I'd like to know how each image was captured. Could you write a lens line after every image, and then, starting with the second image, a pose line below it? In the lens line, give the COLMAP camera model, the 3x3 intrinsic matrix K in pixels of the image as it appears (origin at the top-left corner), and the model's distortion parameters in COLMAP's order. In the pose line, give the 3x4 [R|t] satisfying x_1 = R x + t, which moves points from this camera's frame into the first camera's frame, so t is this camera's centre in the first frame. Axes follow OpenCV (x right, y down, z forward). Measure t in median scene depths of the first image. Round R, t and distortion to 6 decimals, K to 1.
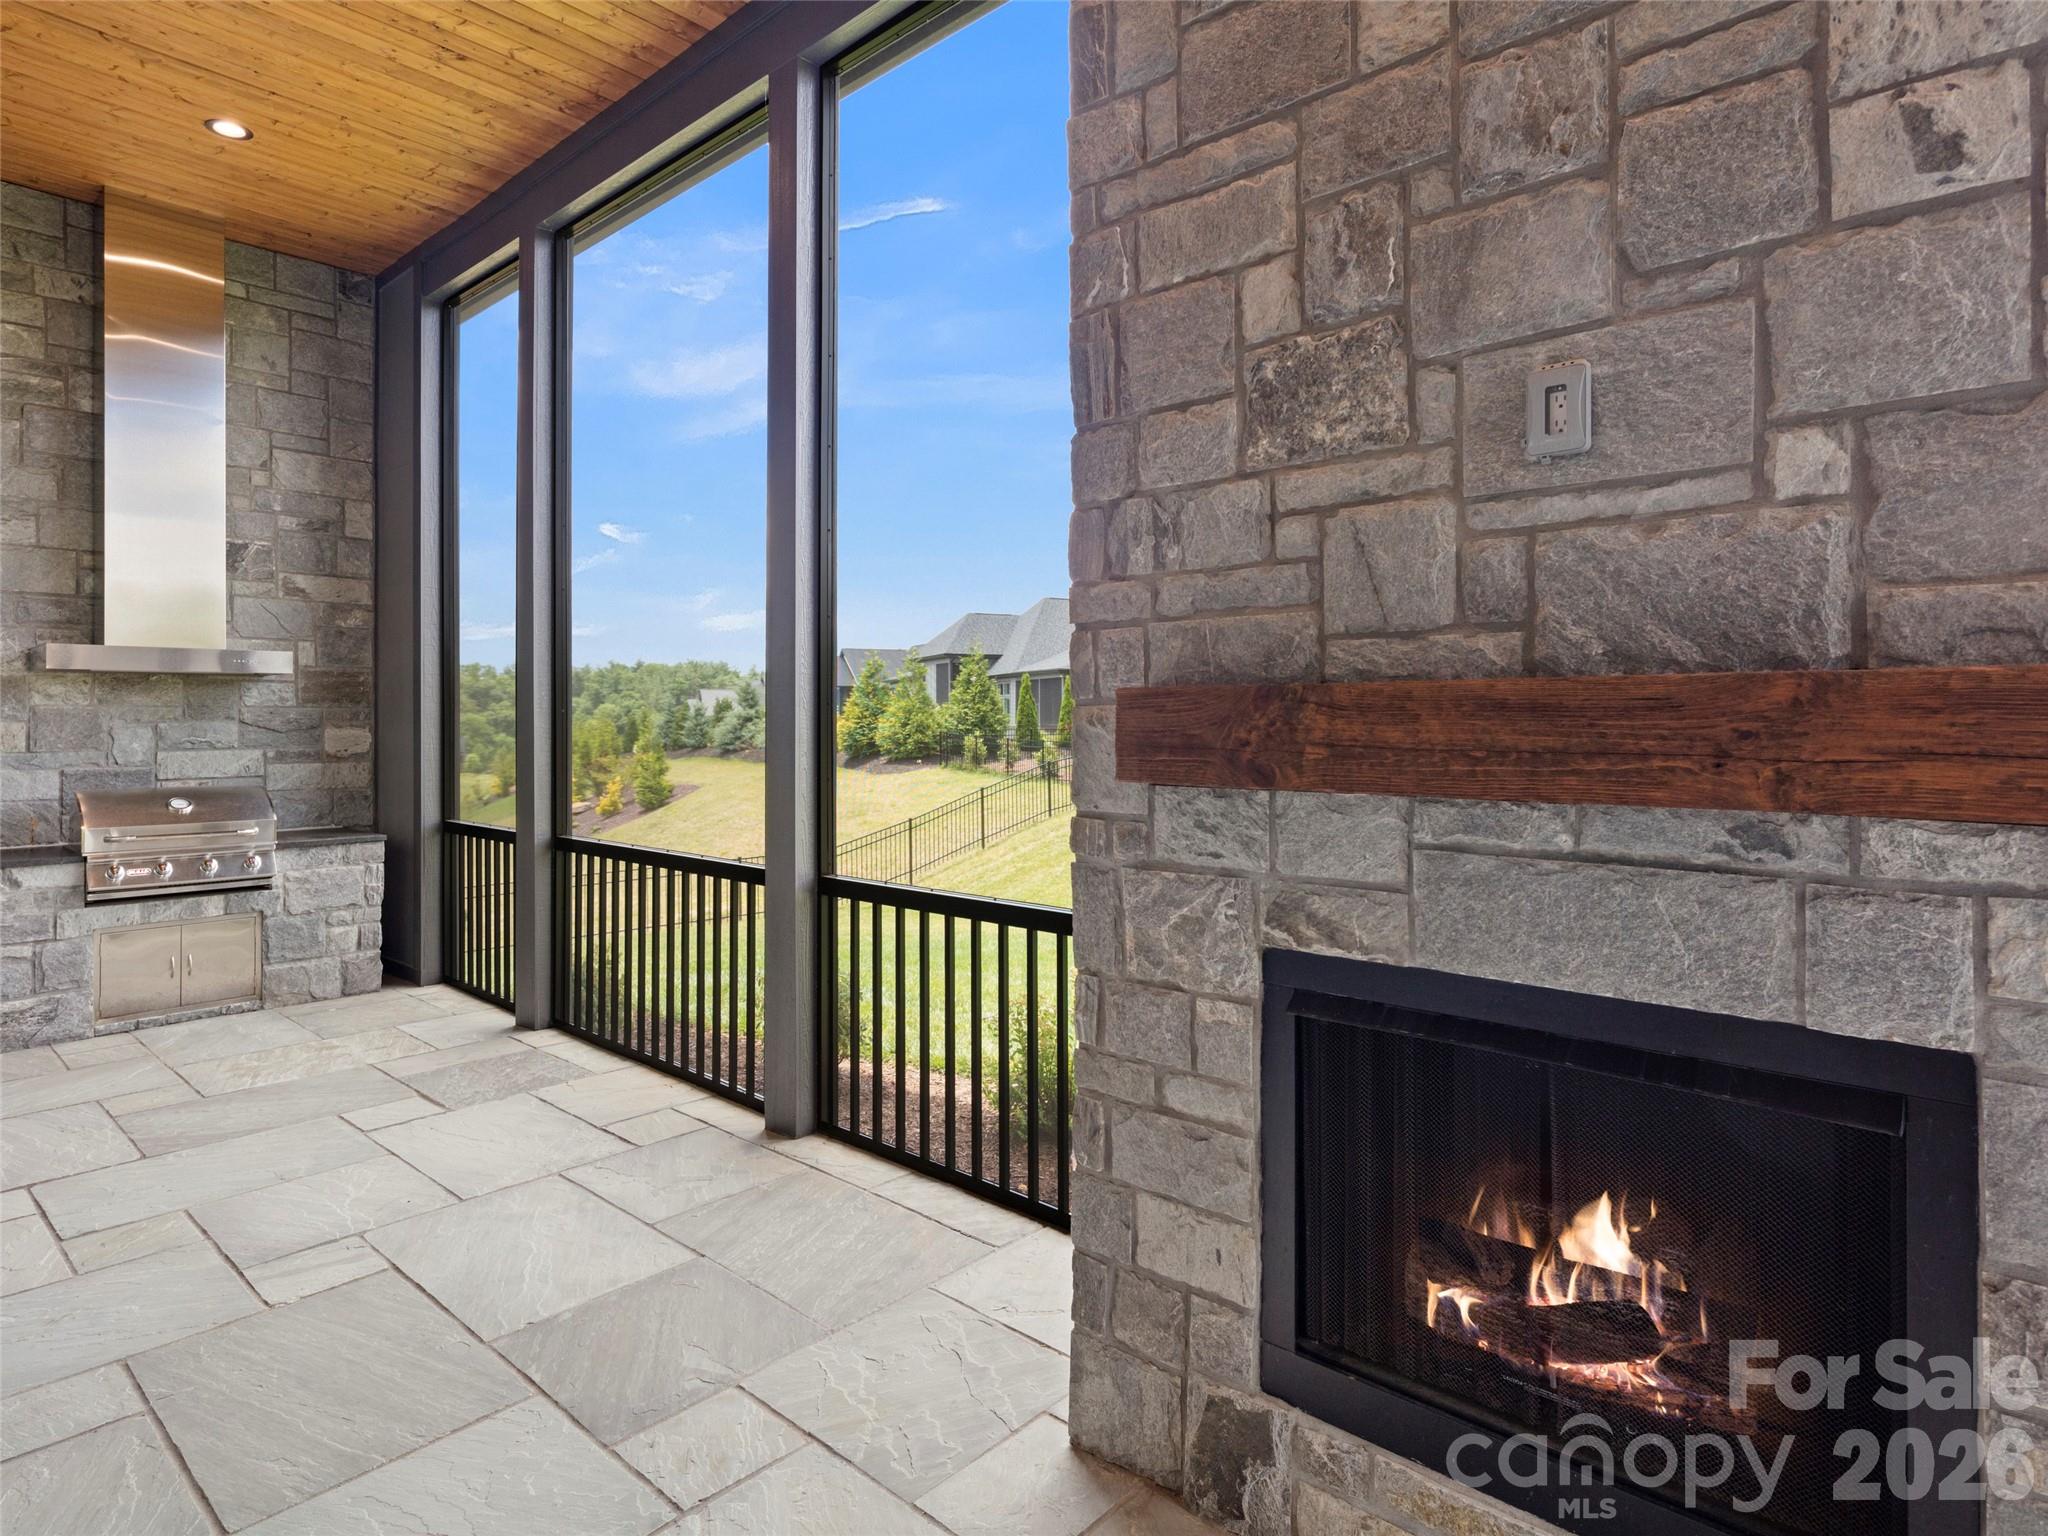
lens RADIAL K [[1148.5, 0, 1023.6], [0, 1148.5, 748.0], [0, 0, 1]] dist [0.001232, -0.002366]
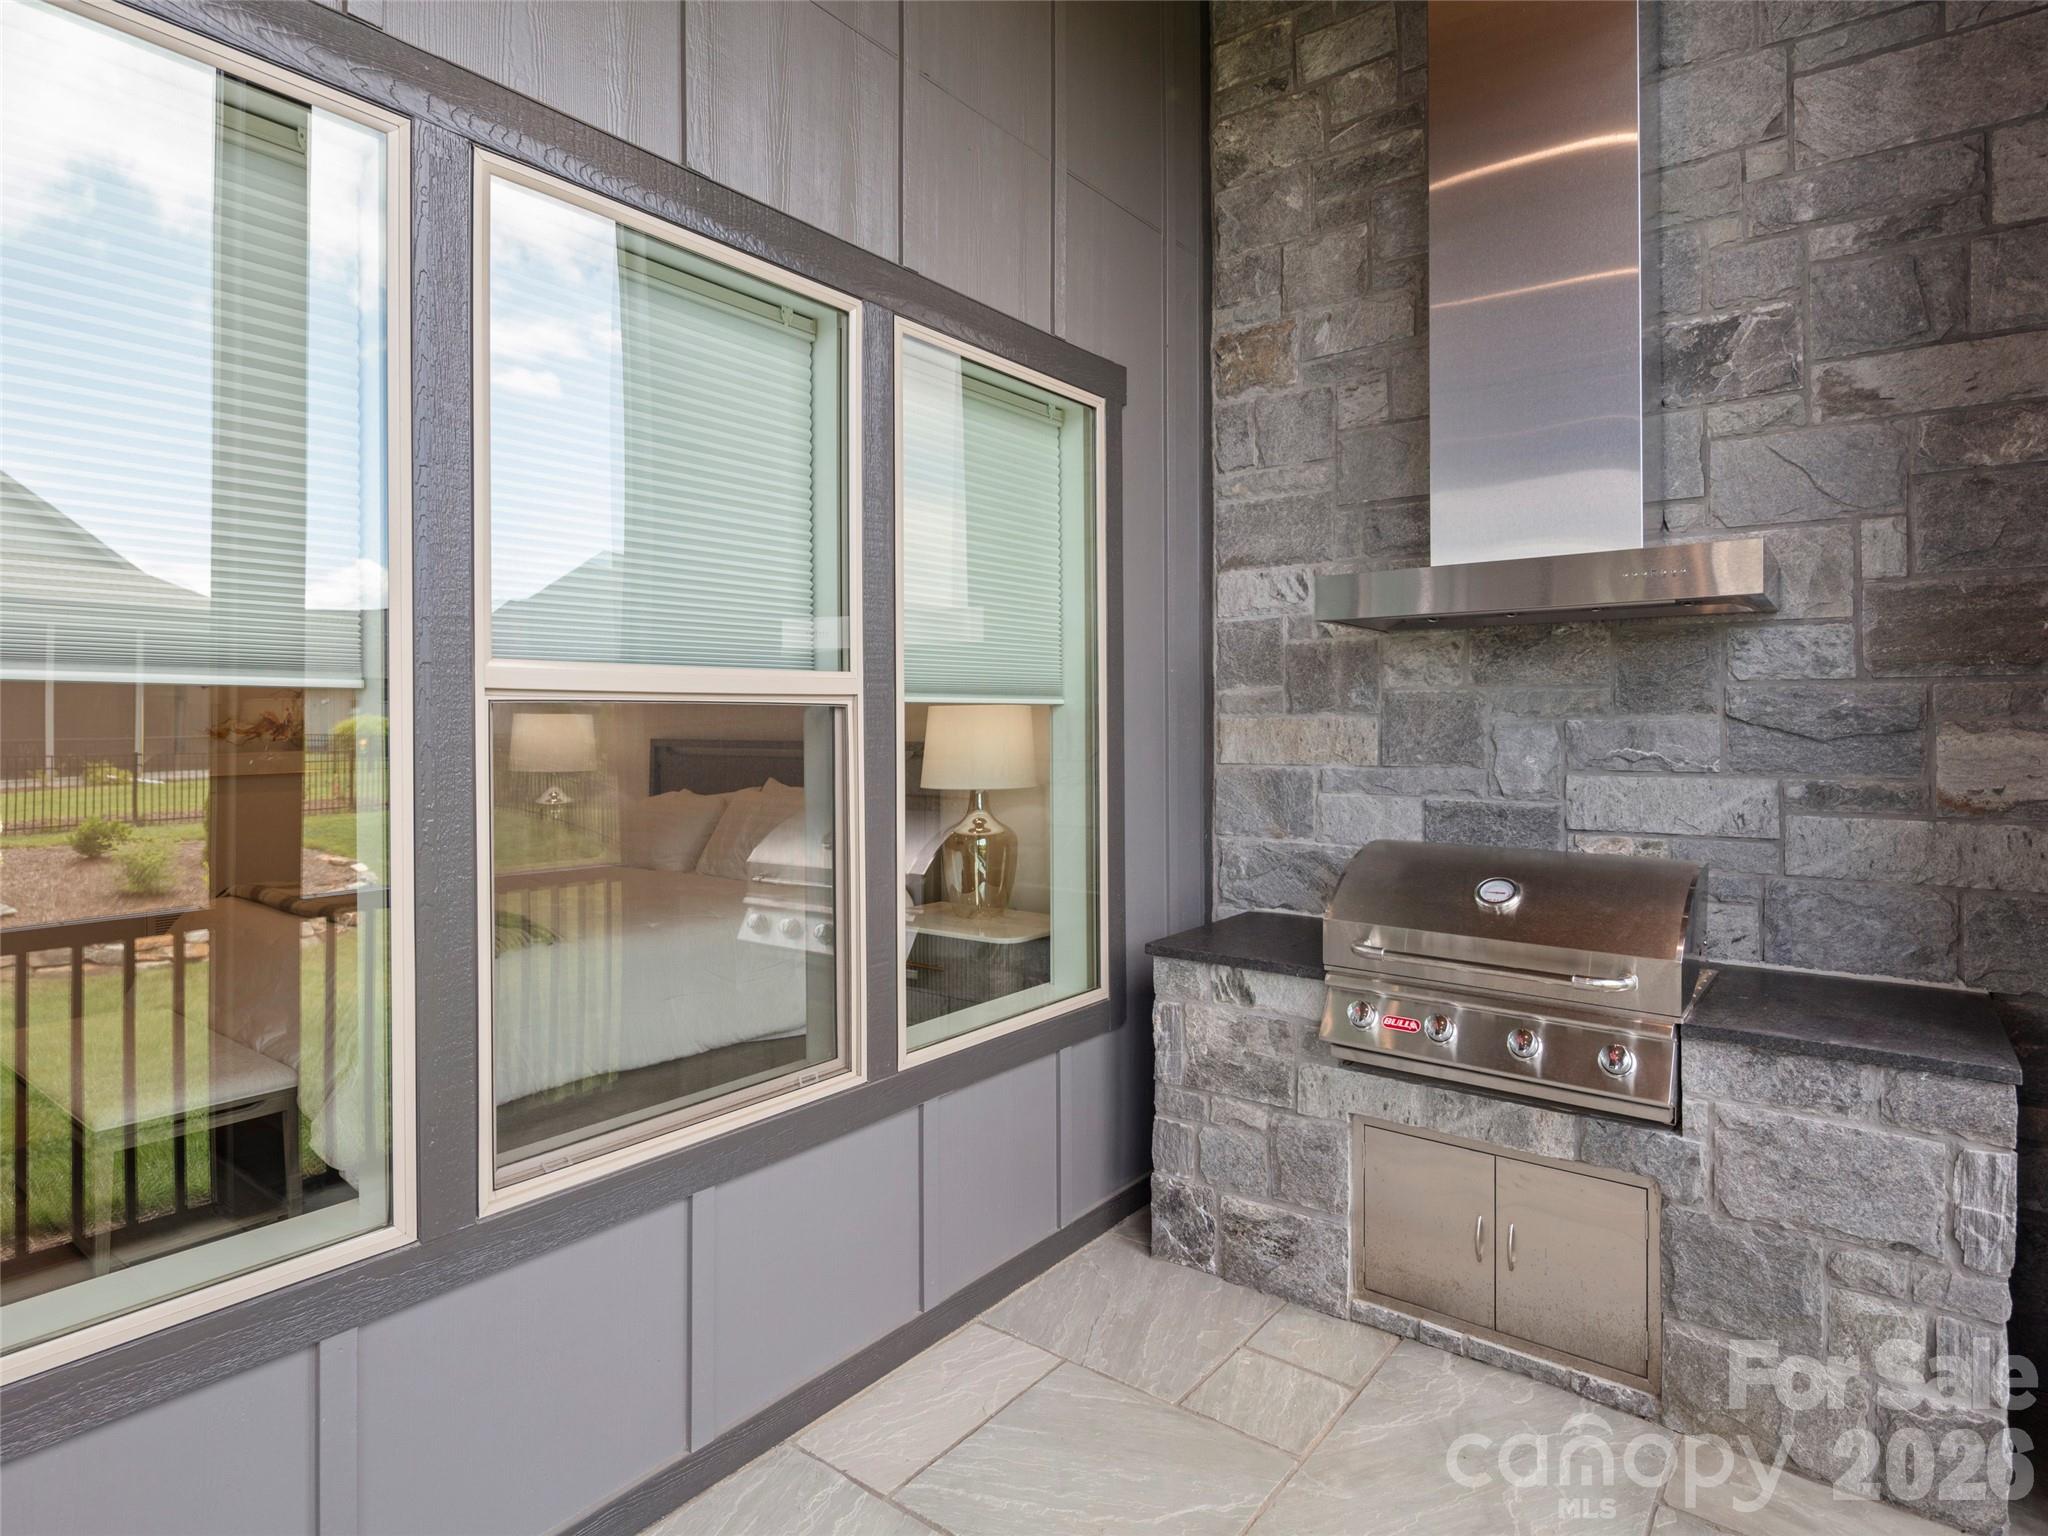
lens RADIAL K [[1148.5, 0, 1012.0], [0, 1148.5, 700.9], [0, 0, 1]] dist [0.001232, -0.002366]
pose [[0.087359, -0.012077, -0.996104, -0.263164], [-0.021622, 0.999668, -0.014017, -0.016848], [0.995942, 0.022763, 0.087069, 0.699665]]
